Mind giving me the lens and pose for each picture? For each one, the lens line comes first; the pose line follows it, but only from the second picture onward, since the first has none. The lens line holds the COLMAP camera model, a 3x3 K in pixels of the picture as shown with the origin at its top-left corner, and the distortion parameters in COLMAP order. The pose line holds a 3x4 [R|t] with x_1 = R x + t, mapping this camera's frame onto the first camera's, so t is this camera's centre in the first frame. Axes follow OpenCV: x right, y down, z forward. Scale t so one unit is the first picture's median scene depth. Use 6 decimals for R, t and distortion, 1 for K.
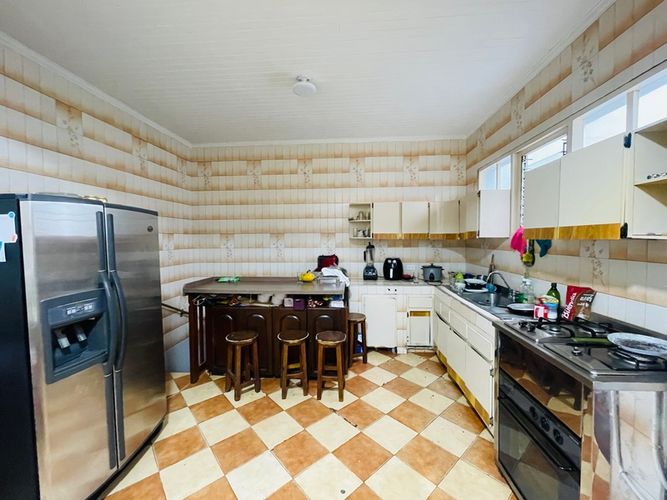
lens RADIAL K [[270.7, 0, 332.4], [0, 270.7, 247.4], [0, 0, 1]] dist [0.000848, -0.000219]
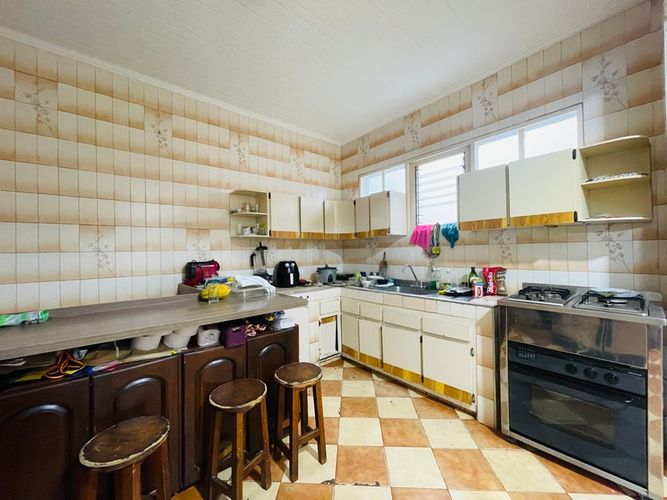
lens RADIAL K [[270.7, 0, 332.4], [0, 270.7, 247.4], [0, 0, 1]] dist [0.000848, -0.000219]
pose [[0.706586, 0.001306, 0.707626, -0.308660], [0.038258, 0.998465, -0.040045, 0.039825], [-0.706592, 0.055368, 0.705451, 0.338927]]
